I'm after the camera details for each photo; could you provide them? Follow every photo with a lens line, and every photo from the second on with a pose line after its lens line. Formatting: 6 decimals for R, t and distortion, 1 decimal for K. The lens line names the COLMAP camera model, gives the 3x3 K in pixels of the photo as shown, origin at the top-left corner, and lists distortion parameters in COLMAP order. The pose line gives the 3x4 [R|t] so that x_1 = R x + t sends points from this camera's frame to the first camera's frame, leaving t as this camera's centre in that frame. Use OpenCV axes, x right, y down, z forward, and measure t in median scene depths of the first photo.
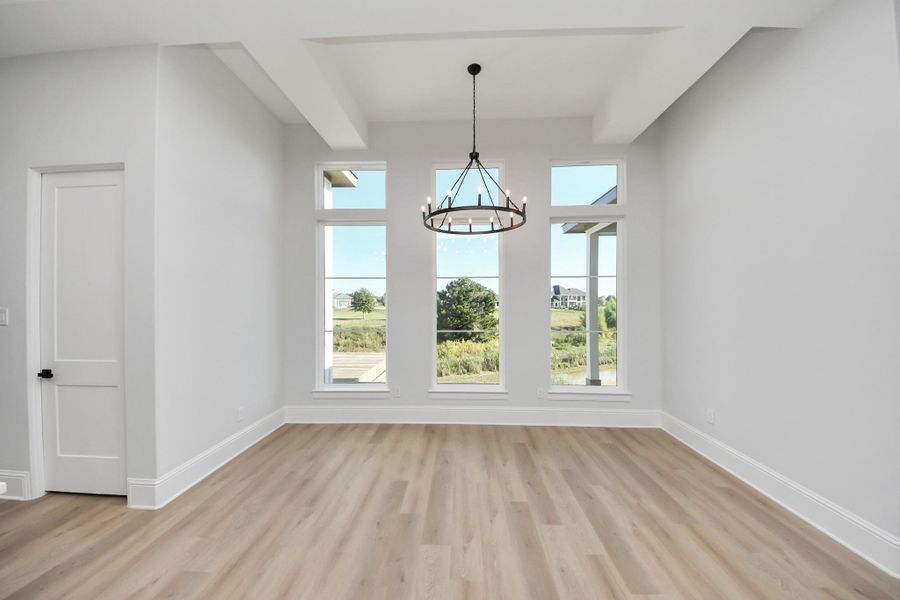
lens RADIAL K [[311.9, 0, 444.9], [0, 311.9, 301.8], [0, 0, 1]] dist [-0.001742, -0.000130]
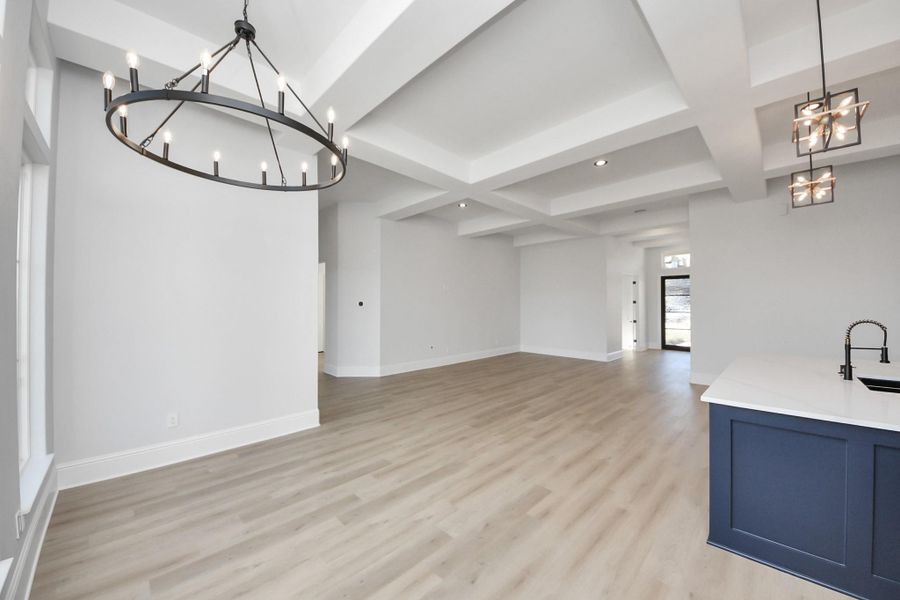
lens RADIAL K [[338.9, 0, 447.0], [0, 338.9, 302.5], [0, 0, 1]] dist [-0.012415, -0.000171]
pose [[-0.737494, 0.007091, 0.675317, -0.624790], [-0.001988, 0.999918, -0.012671, -0.003364], [-0.675351, -0.010688, -0.737419, 1.397919]]
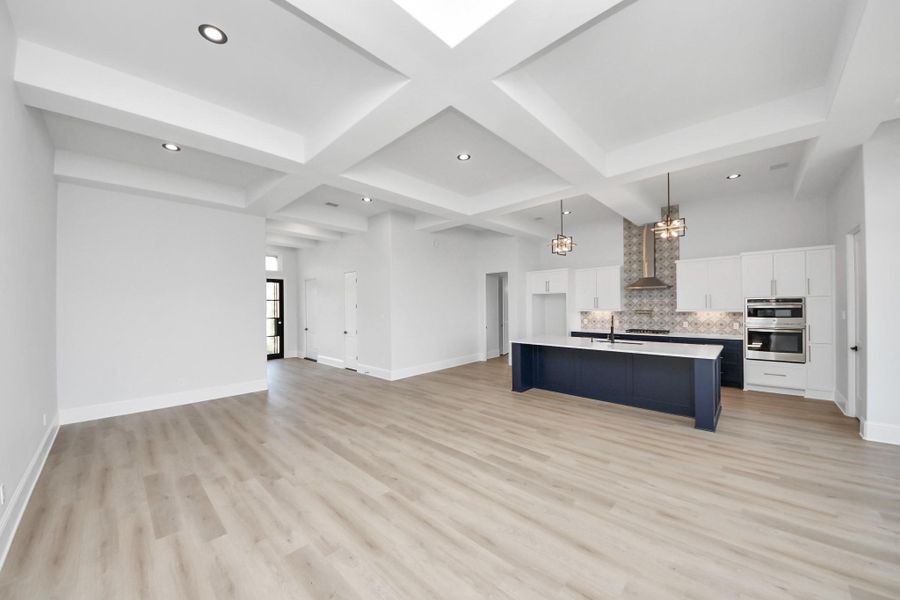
lens RADIAL K [[321.3, 0, 445.0], [0, 321.3, 302.5], [0, 0, 1]] dist [-0.006170, -0.002438]
pose [[-0.632994, 0.003839, -0.774147, 1.455469], [0.017024, 0.999815, -0.008962, -0.048881], [0.773969, -0.018852, -0.632943, 0.352041]]
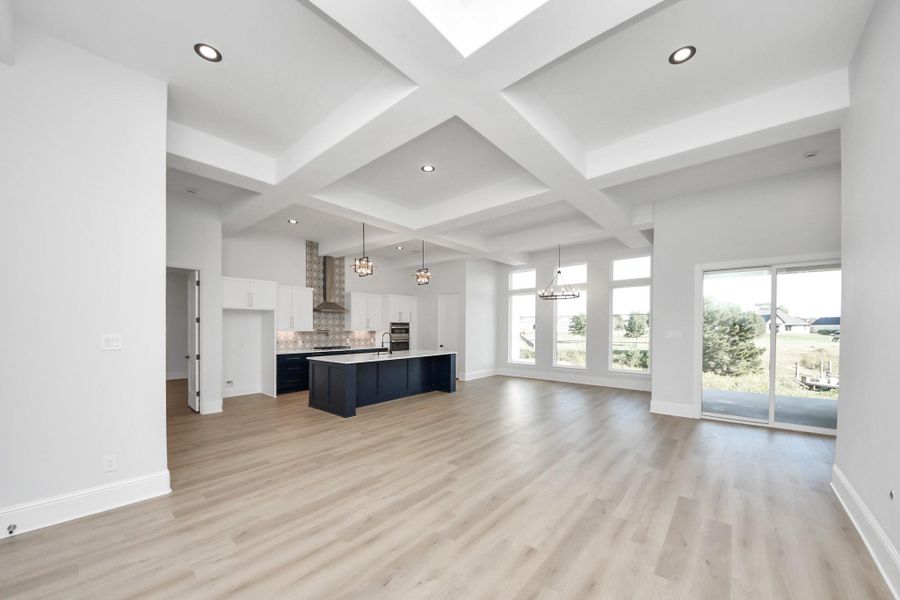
lens RADIAL K [[321.3, 0, 465.2], [0, 321.3, 328.1], [0, 0, 1]] dist [-0.006170, -0.002438]
pose [[0.813286, 0.003125, -0.581855, 1.202424], [0.001783, 0.999967, 0.007863, -0.020794], [0.581861, -0.007433, 0.813254, -1.950763]]
